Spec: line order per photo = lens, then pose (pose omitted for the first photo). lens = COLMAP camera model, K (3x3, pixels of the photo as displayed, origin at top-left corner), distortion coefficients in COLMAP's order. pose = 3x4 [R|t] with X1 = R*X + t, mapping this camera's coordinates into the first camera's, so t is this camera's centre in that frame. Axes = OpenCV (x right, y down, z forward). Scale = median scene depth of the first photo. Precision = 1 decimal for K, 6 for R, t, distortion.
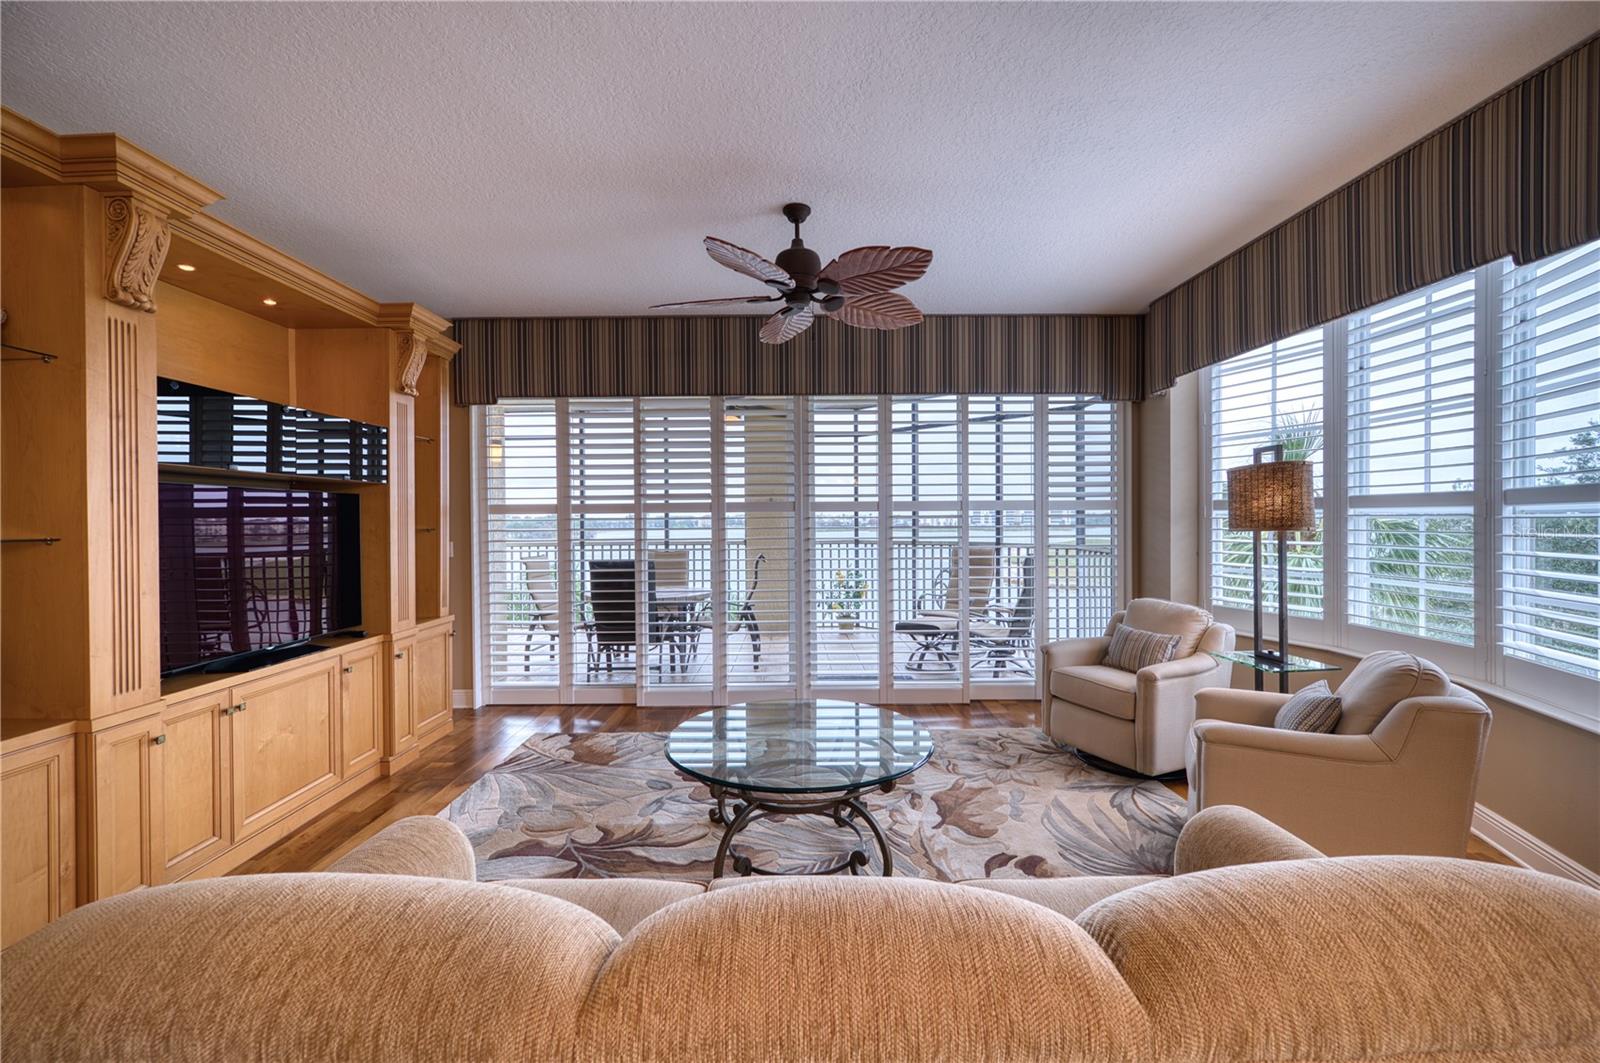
lens RADIAL K [[648.9, 0, 798.3], [0, 648.9, 530.2], [0, 0, 1]] dist [-0.017838, -0.004302]
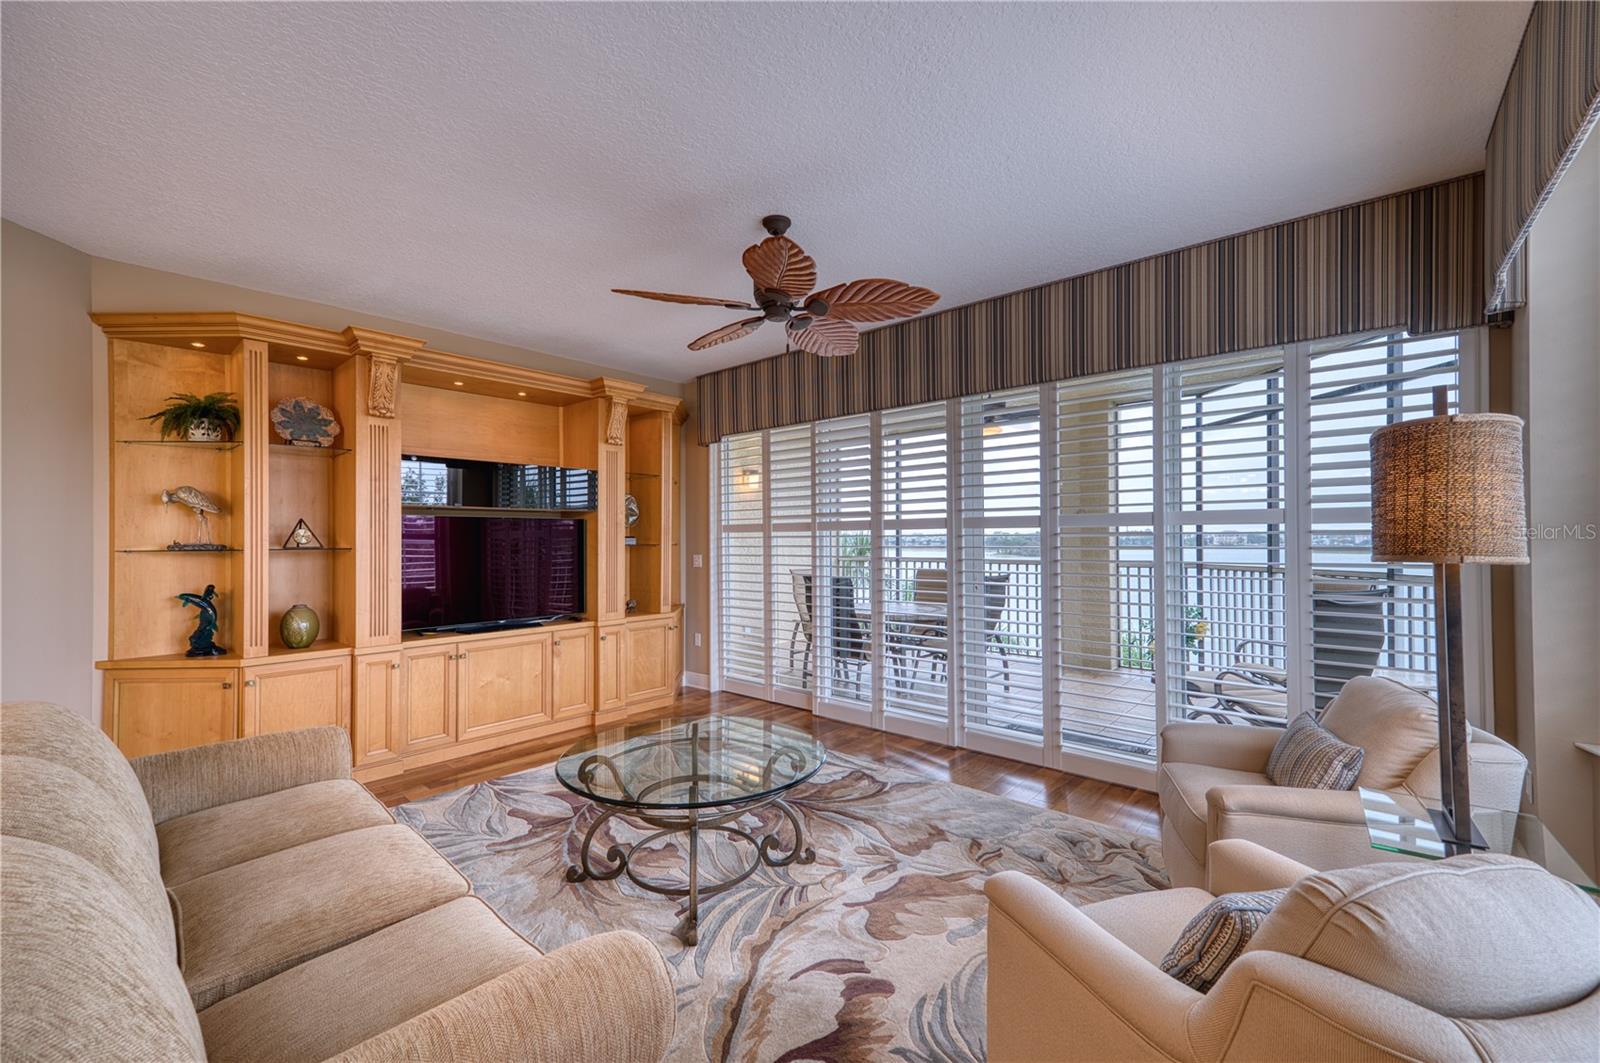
lens RADIAL K [[648.9, 0, 788.6], [0, 648.9, 534.0], [0, 0, 1]] dist [-0.017838, -0.004302]
pose [[0.742478, -0.000150, -0.669870, 0.486858], [-0.011241, 0.999856, -0.012684, -0.008540], [0.669776, 0.016948, 0.742370, 0.212186]]
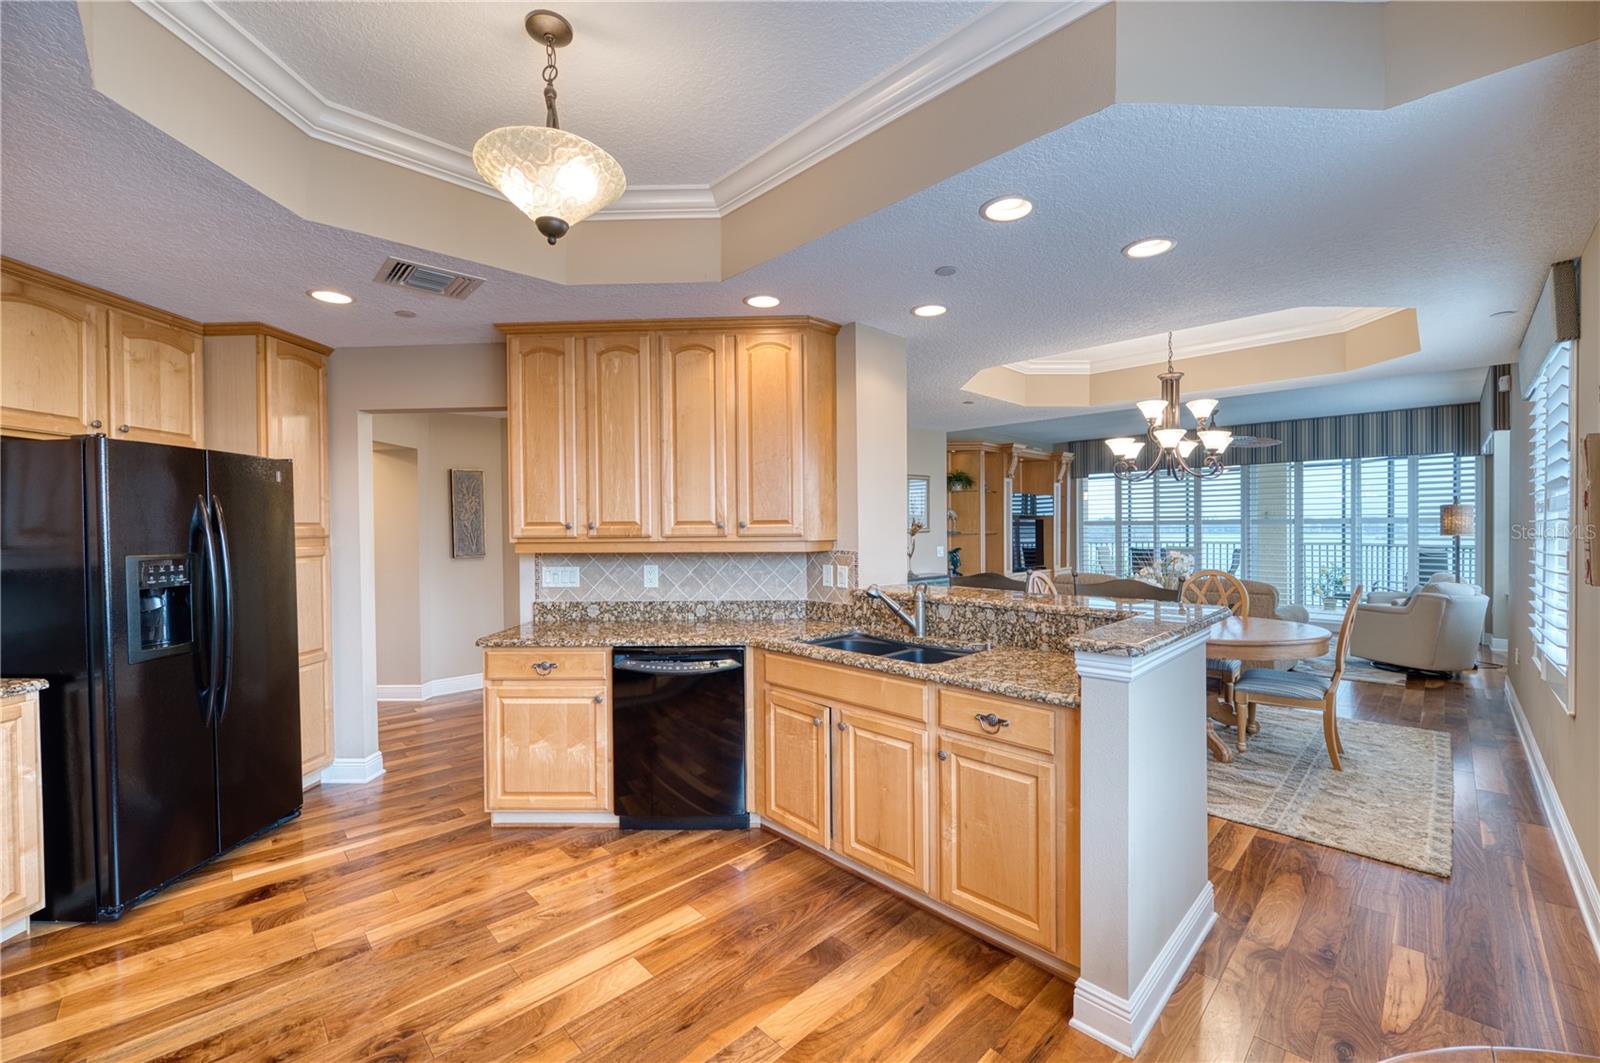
lens RADIAL K [[648.9, 0, 799.1], [0, 648.9, 538.3], [0, 0, 1]] dist [-0.017838, -0.004302]
pose [[0.694854, 0.014530, -0.719004, 0.524147], [-0.009906, 0.999894, 0.010633, 0.006566], [0.719083, -0.000266, 0.694925, -1.477558]]
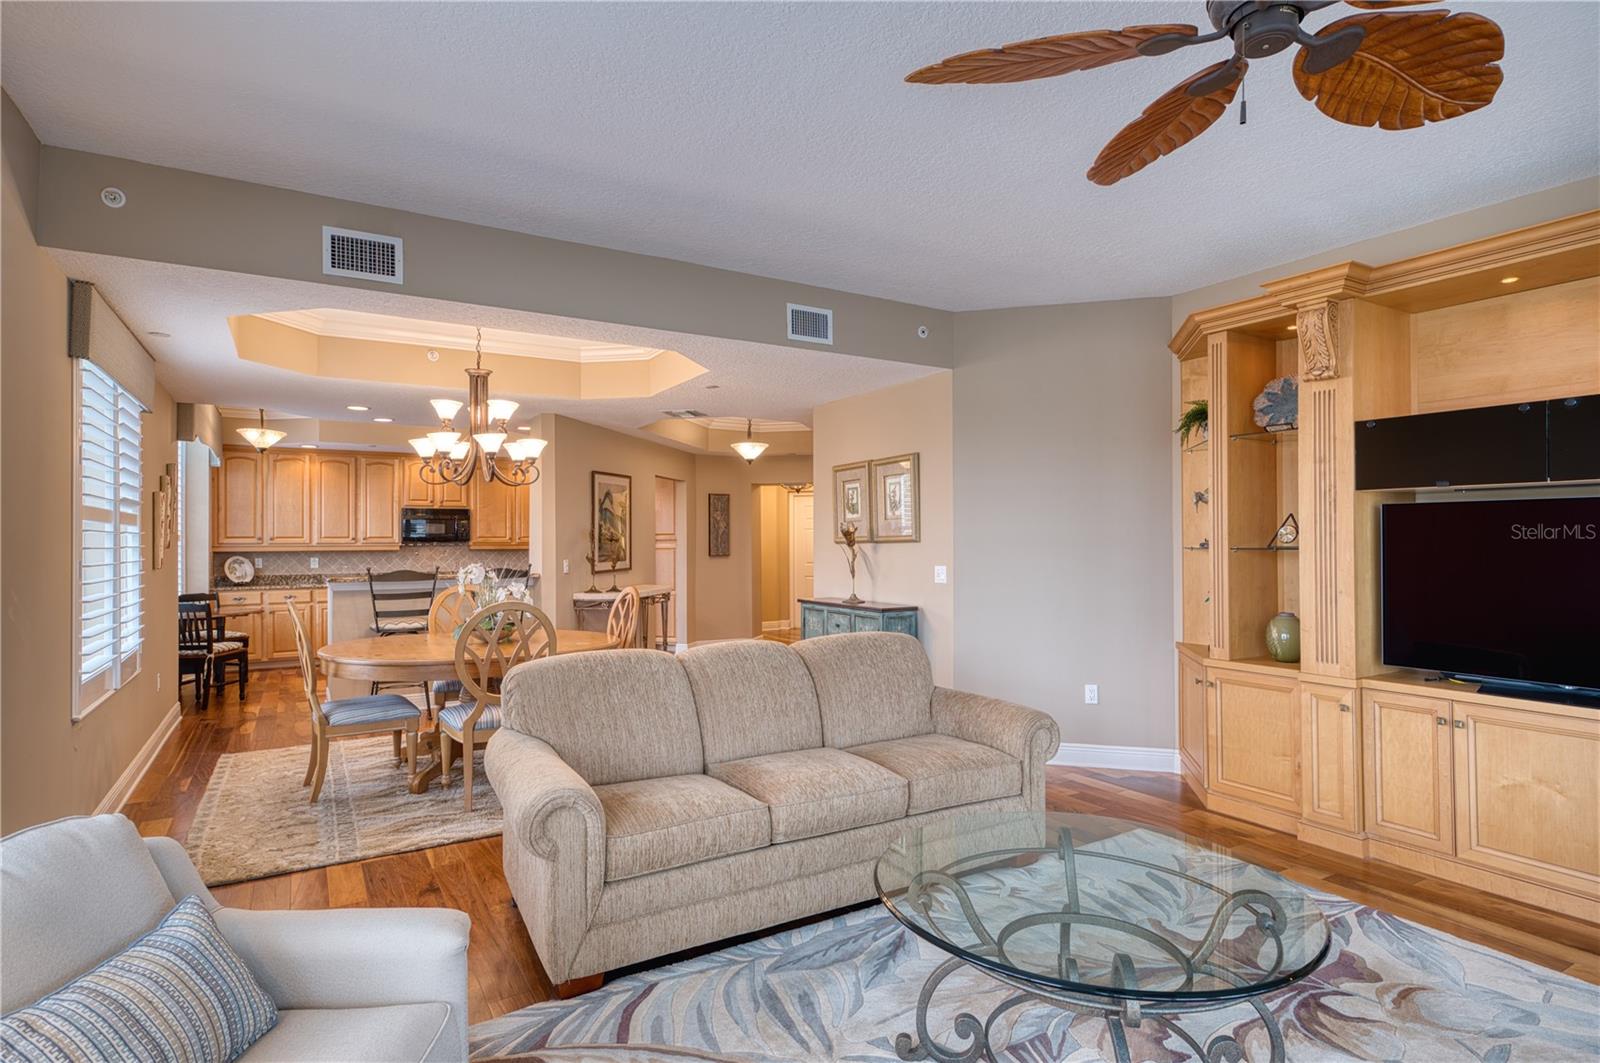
lens RADIAL K [[830.4, 0, 806.3], [0, 830.4, 535.5], [0, 0, 1]] dist [0.001904, 0.000815]
pose [[-0.858417, 0.006453, -0.512912, 0.401800], [0.001785, 0.999952, 0.009594, -0.017593], [0.512950, 0.007320, -0.858388, 0.968289]]
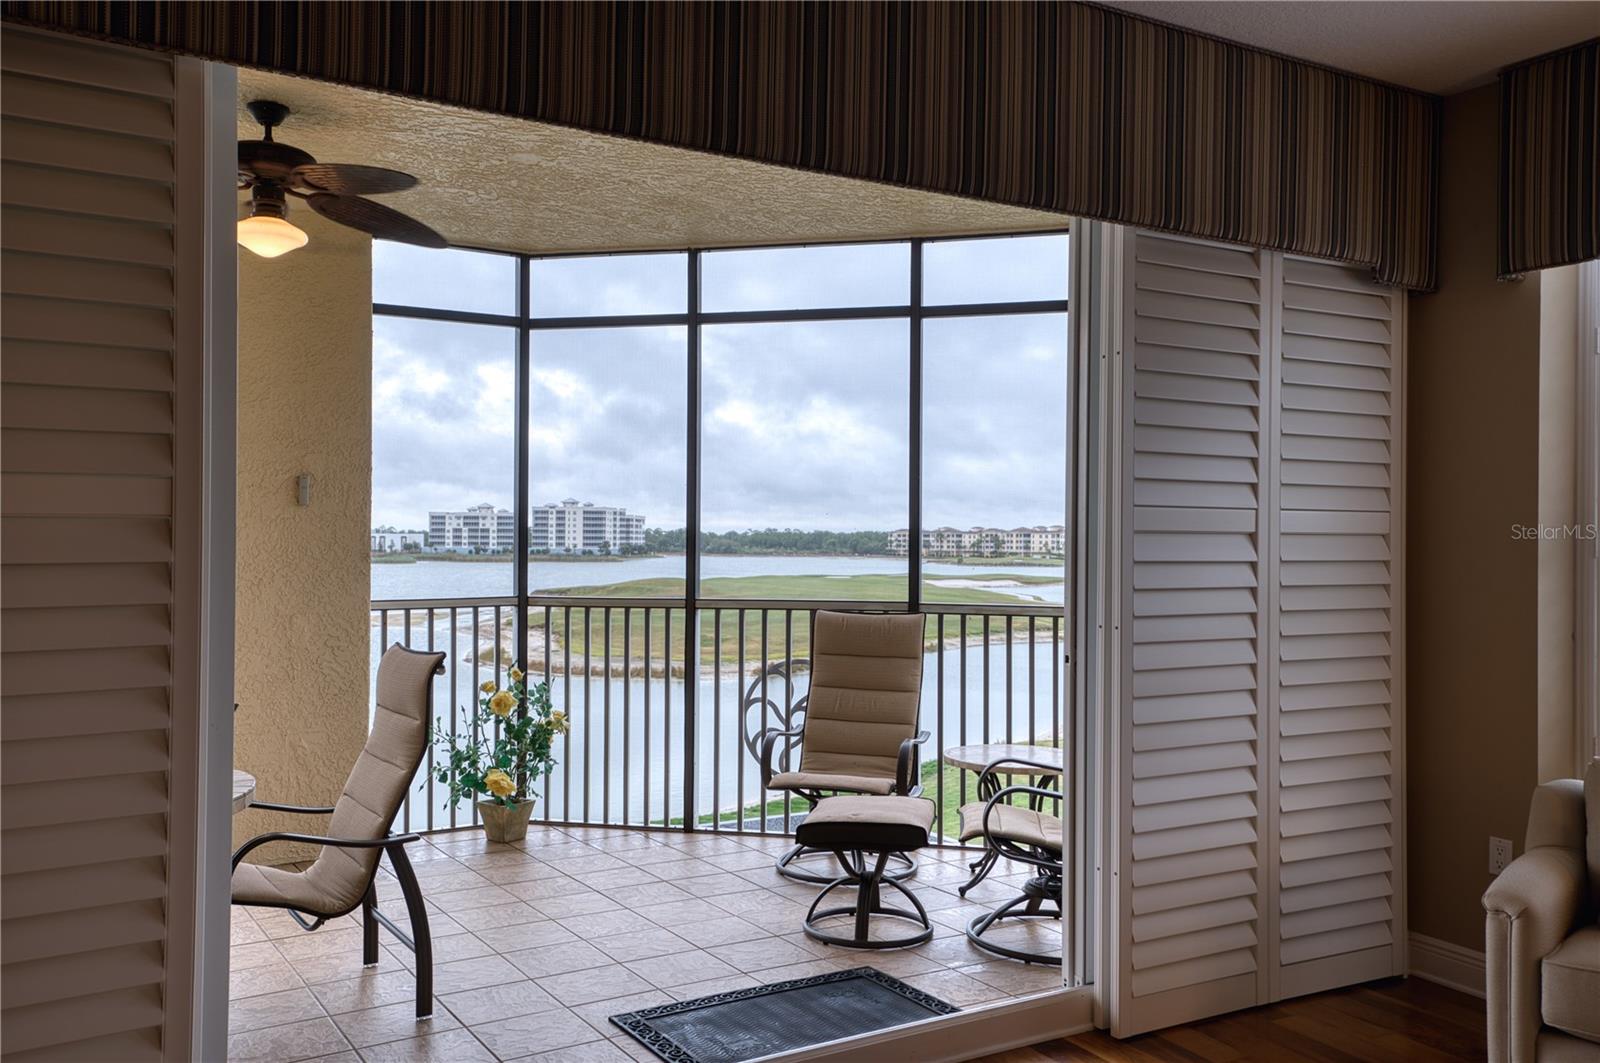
lens RADIAL K [[1341.3, 0, 795.3], [0, 1341.3, 534.9], [0, 0, 1]] dist [0.069195, 0.037413]
pose [[0.861355, 0.012623, 0.507847, -0.360996], [-0.004148, 0.999833, -0.017817, -0.016188], [-0.507987, 0.013240, 0.861263, 0.462235]]
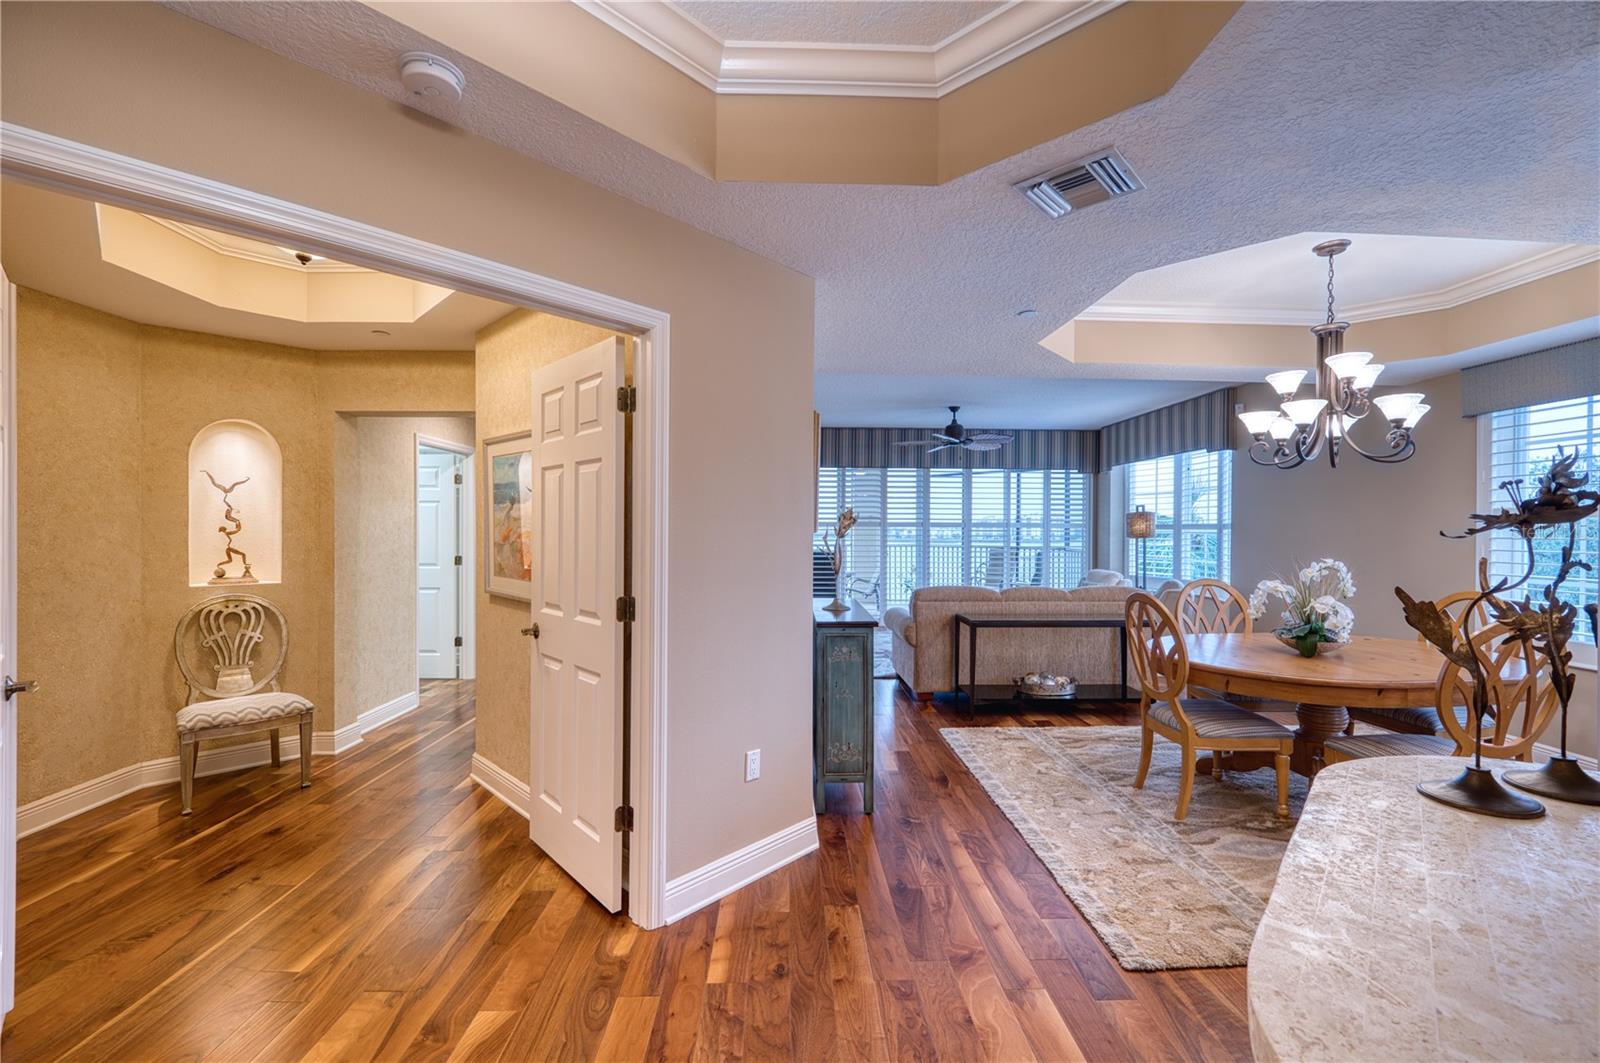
lens RADIAL K [[648.9, 0, 796.5], [0, 648.9, 528.0], [0, 0, 1]] dist [-0.017838, -0.004302]
pose [[0.999893, 0.011707, 0.008748, -0.460570], [-0.011550, 0.999775, -0.017809, 0.014685], [-0.008955, 0.017706, 0.999803, -1.091511]]
